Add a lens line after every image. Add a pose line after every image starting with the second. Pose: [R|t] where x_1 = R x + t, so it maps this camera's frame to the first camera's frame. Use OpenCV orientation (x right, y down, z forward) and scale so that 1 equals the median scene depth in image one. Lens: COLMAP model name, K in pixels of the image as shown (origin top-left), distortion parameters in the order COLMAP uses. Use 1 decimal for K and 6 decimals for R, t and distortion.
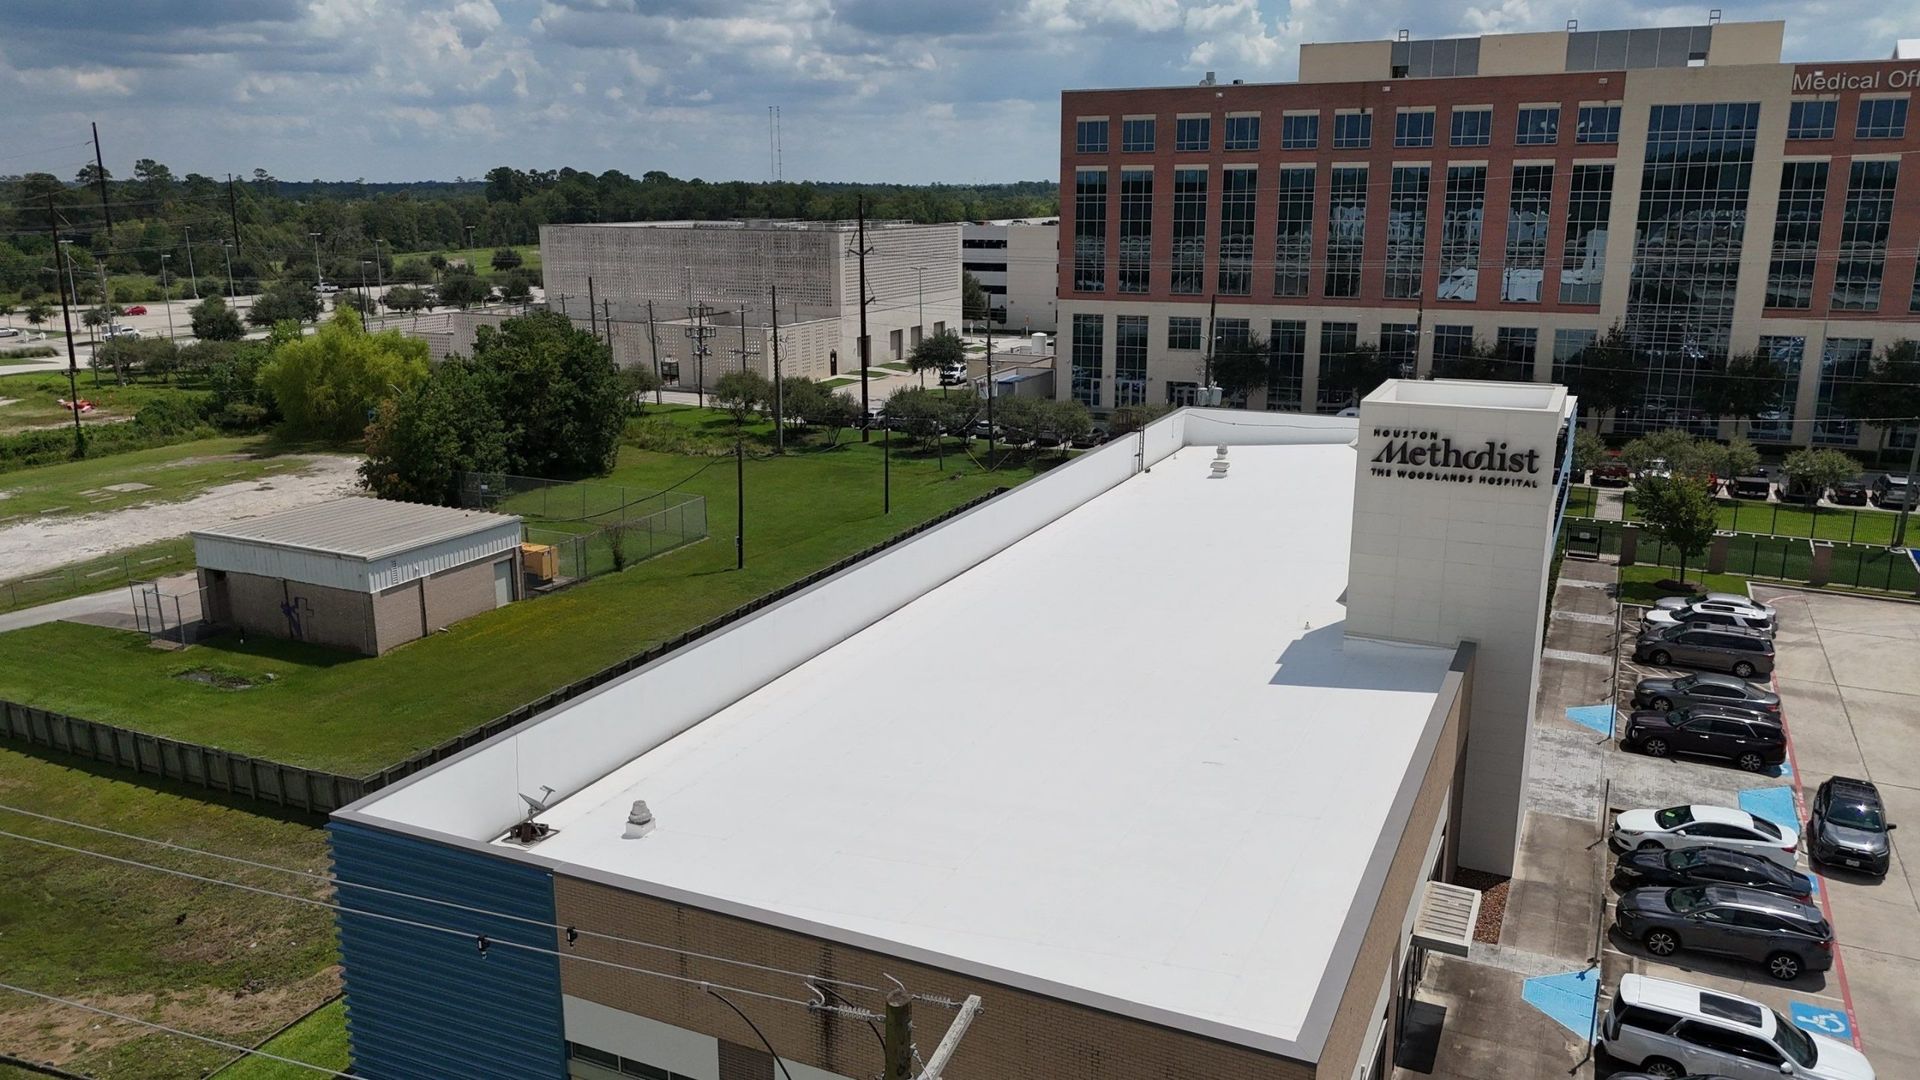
lens RADIAL K [[1404.2, 0, 960.0], [0, 1404.2, 540.0], [0, 0, 1]] dist [0.063332, -0.064245]
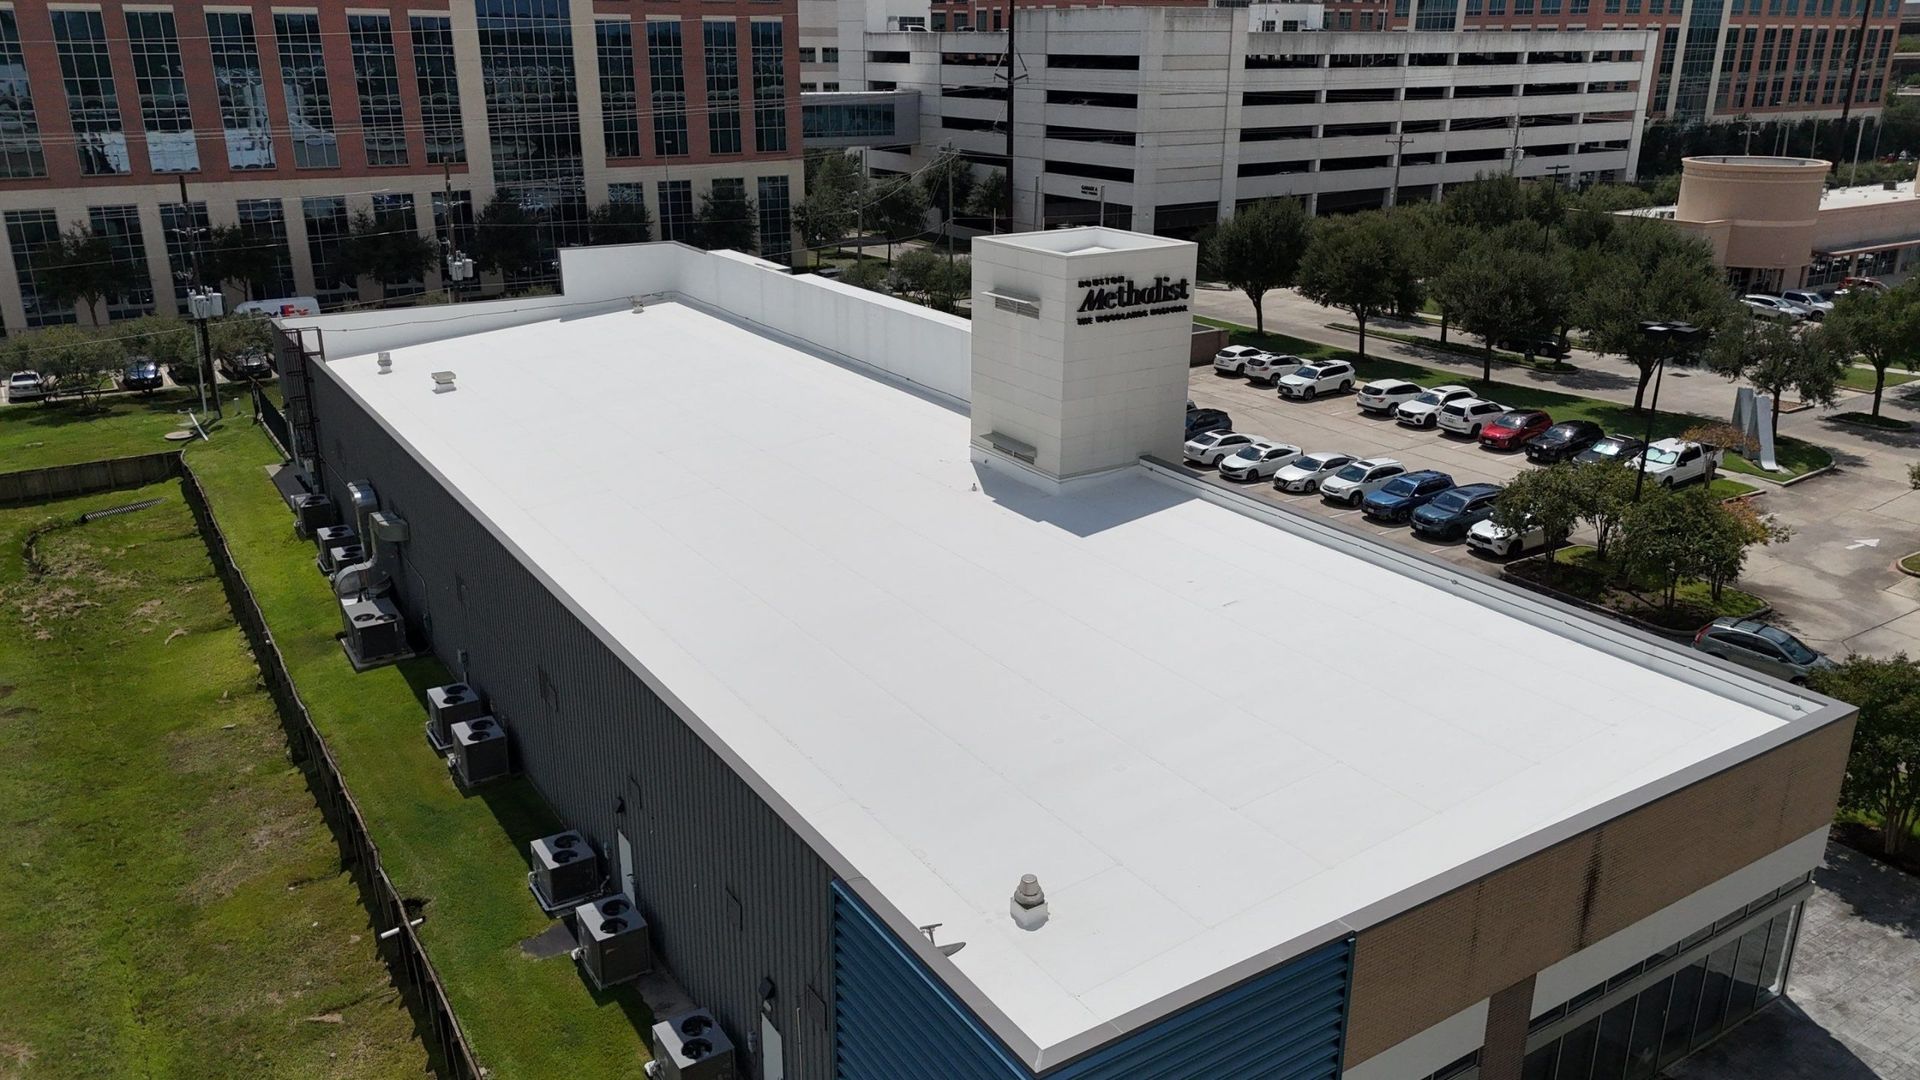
lens RADIAL K [[1404.2, 0, 960.0], [0, 1404.2, 540.0], [0, 0, 1]] dist [0.063332, -0.064245]
pose [[0.531154, -0.274585, 0.801548, -0.418989], [0.198008, 0.960061, 0.197674, -0.076183], [-0.823813, 0.053718, 0.564310, 0.315546]]
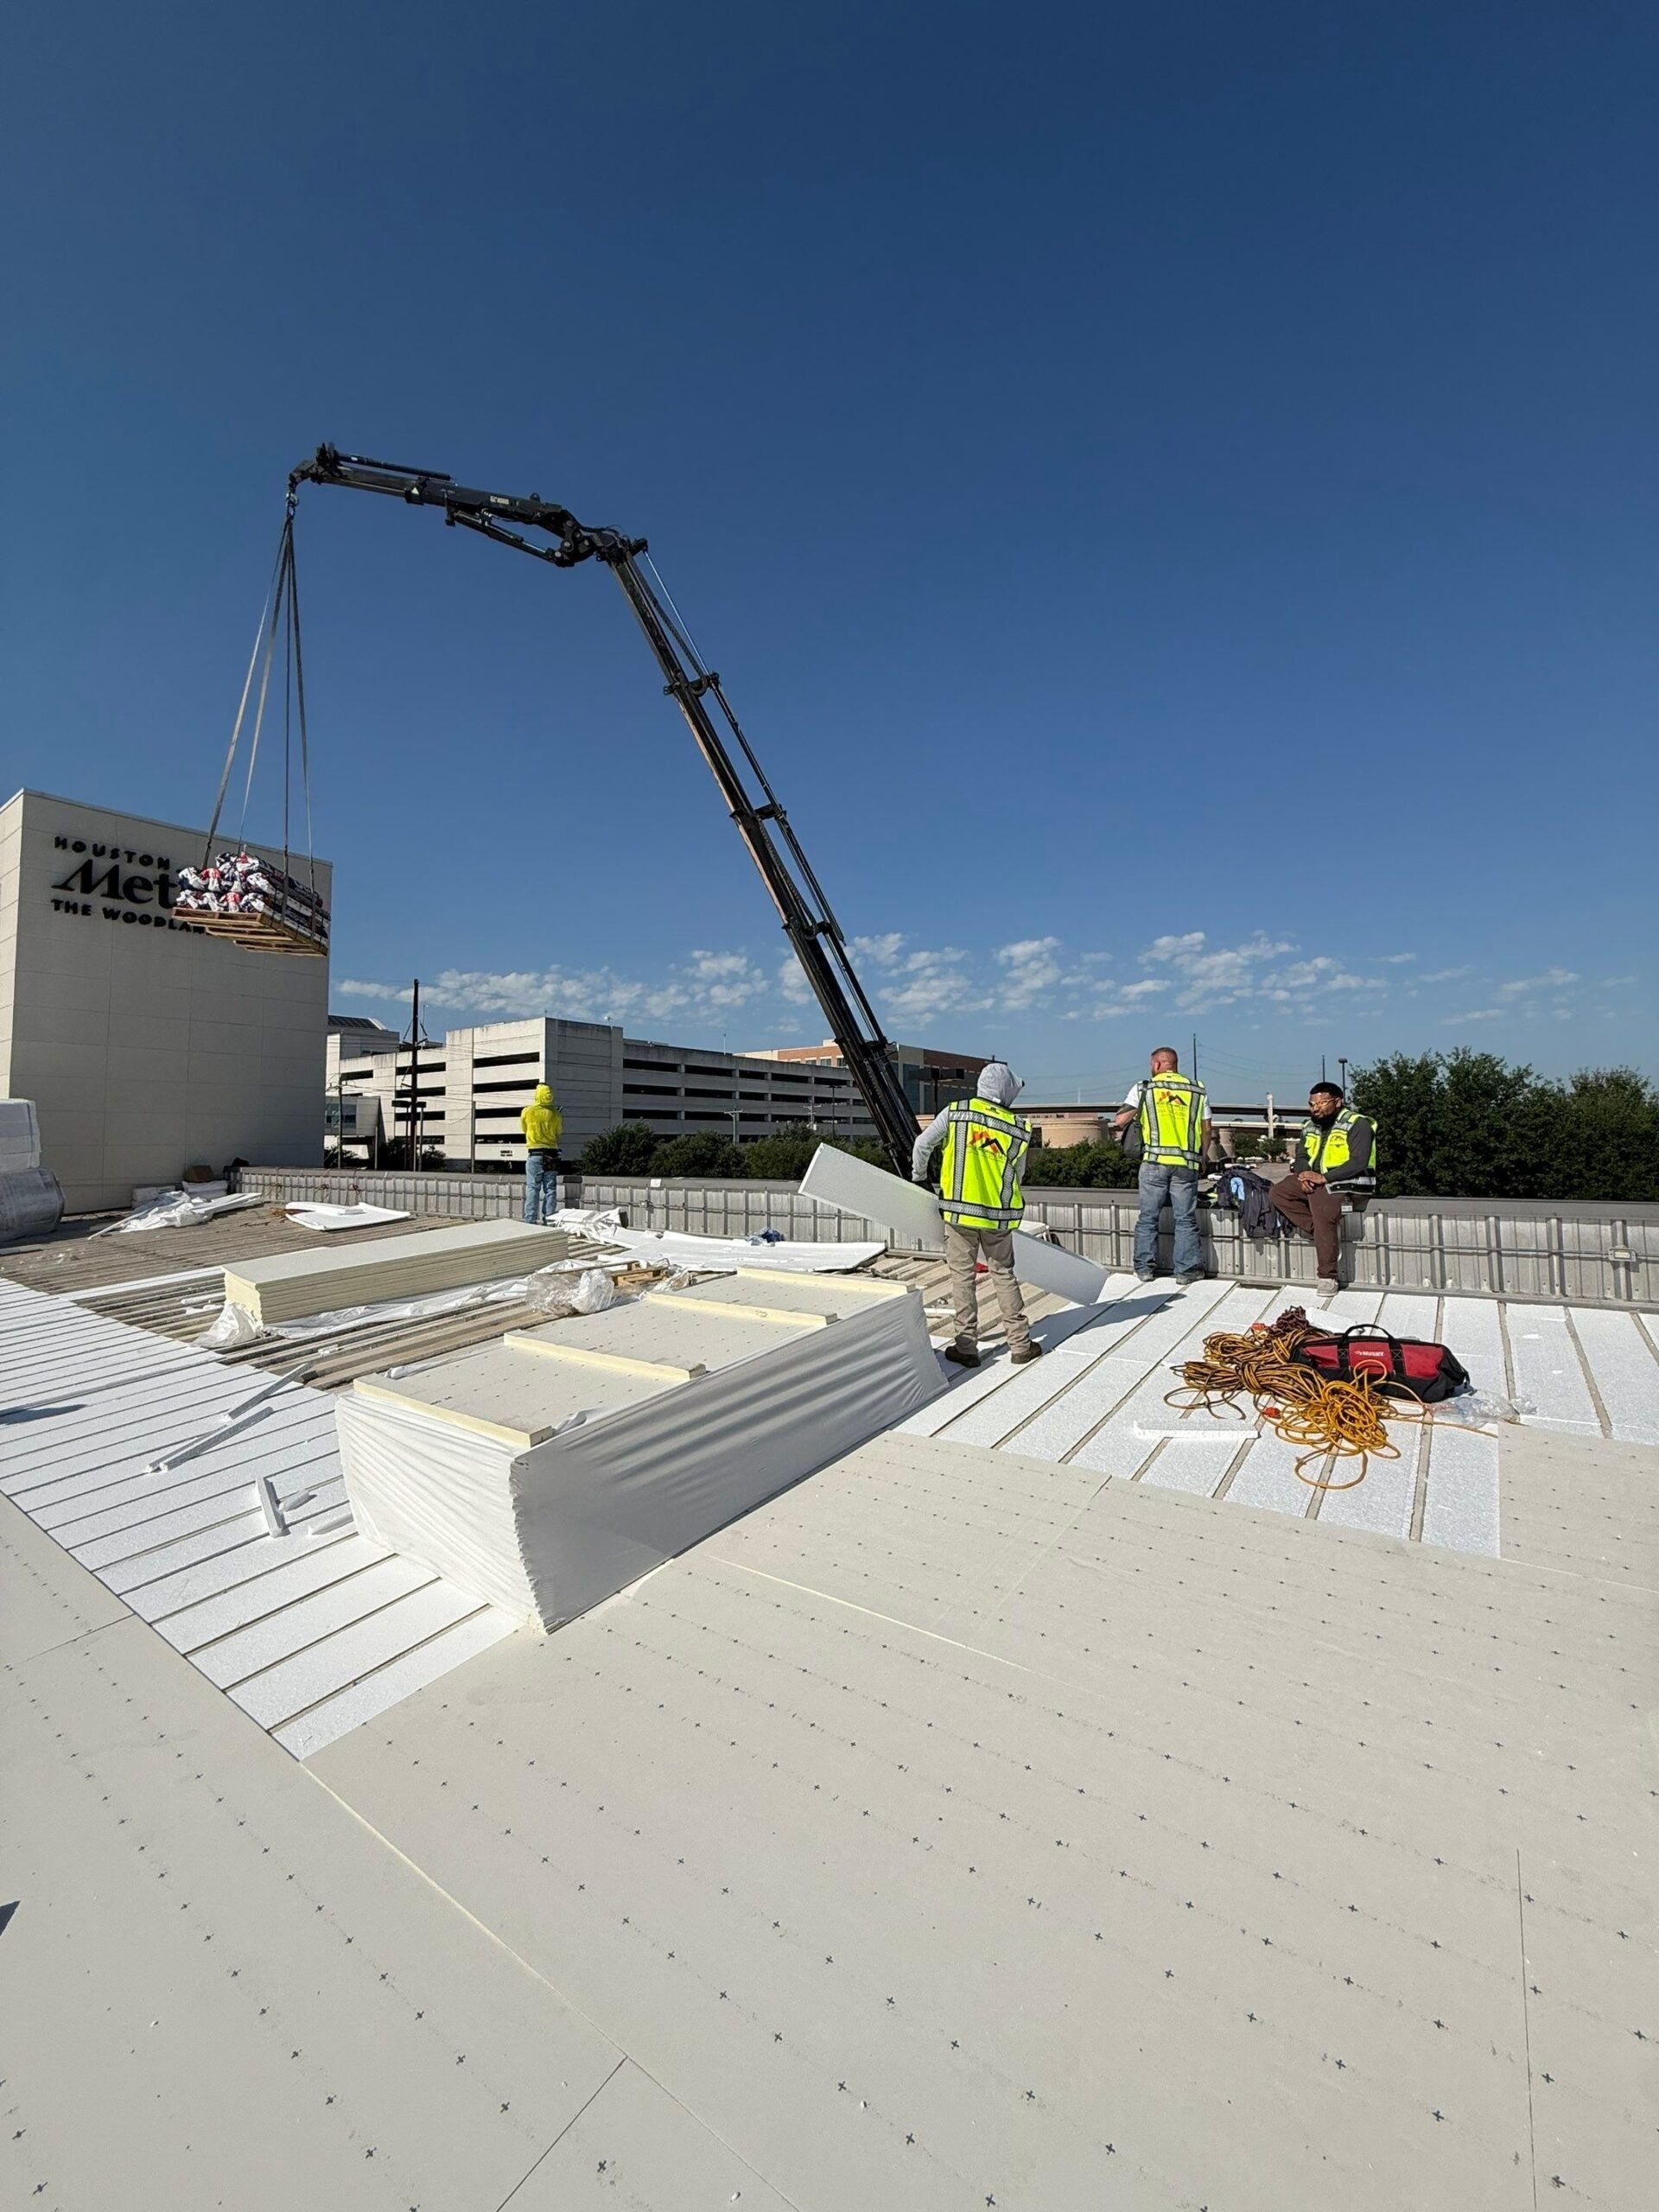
lens RADIAL K [[878.5, 0, 834.8], [0, 878.5, 1098.3], [0, 0, 1]] dist [0.000037, -0.000738]
pose [[0.187556, 0.052664, 0.980841, -0.011298], [0.243296, 0.964955, -0.098334, 0.100621], [-0.951646, 0.257077, 0.168170, 0.409145]]
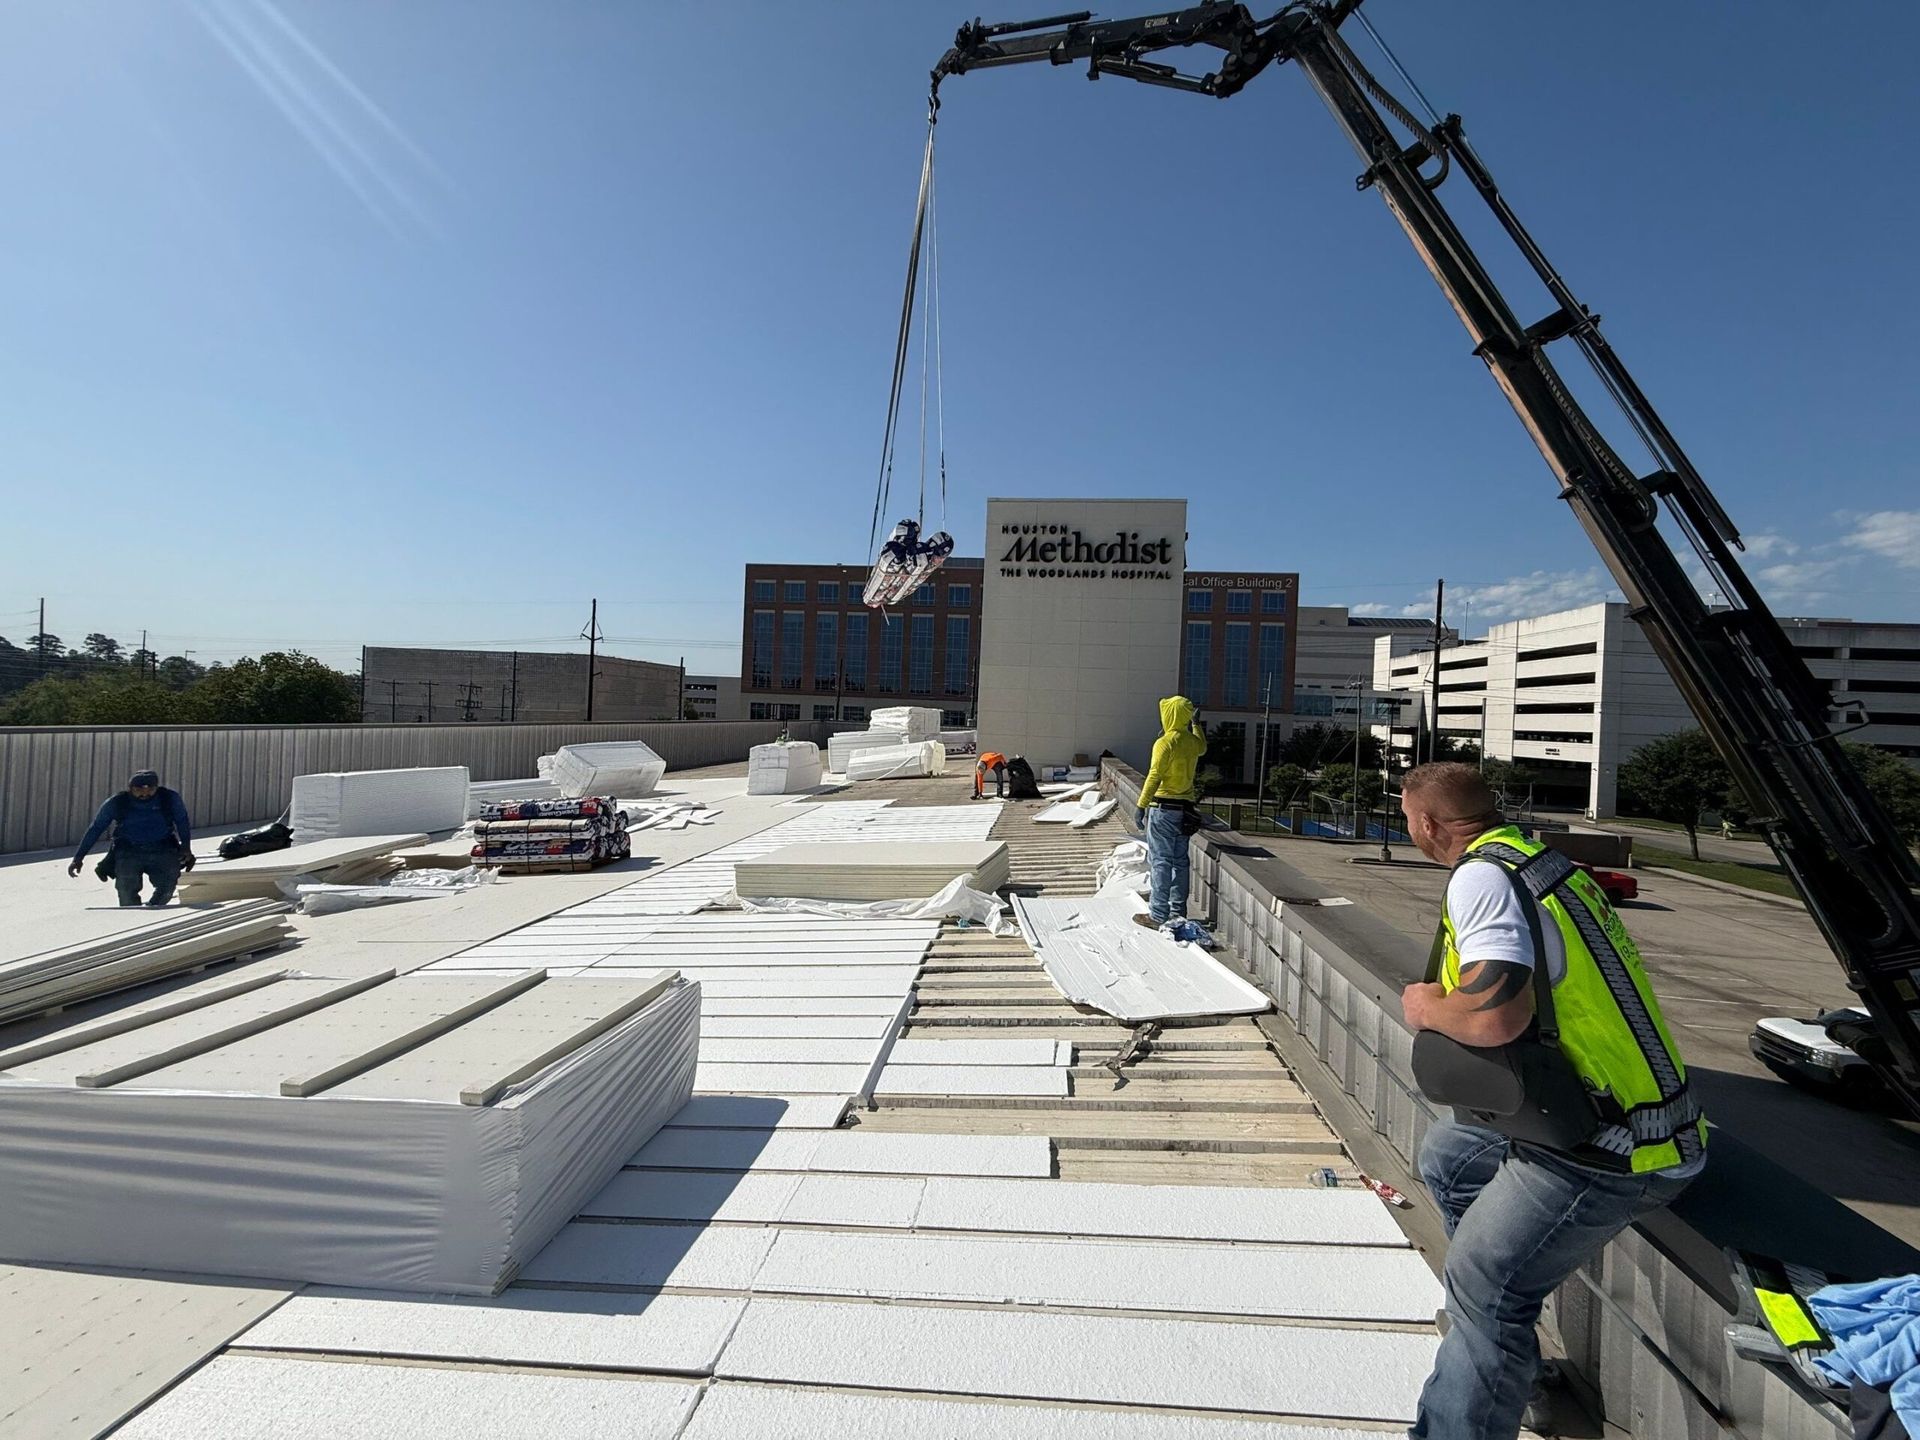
lens RADIAL K [[759.8, 0, 954.0], [0, 759.8, 720.0], [0, 0, 1]] dist [0.001767, 0.000410]
pose [[0.949351, 0.041294, 0.311493, 0.072652], [0.030584, 0.974476, -0.222399, 0.100681], [-0.312726, 0.220661, 0.923857, 0.371296]]
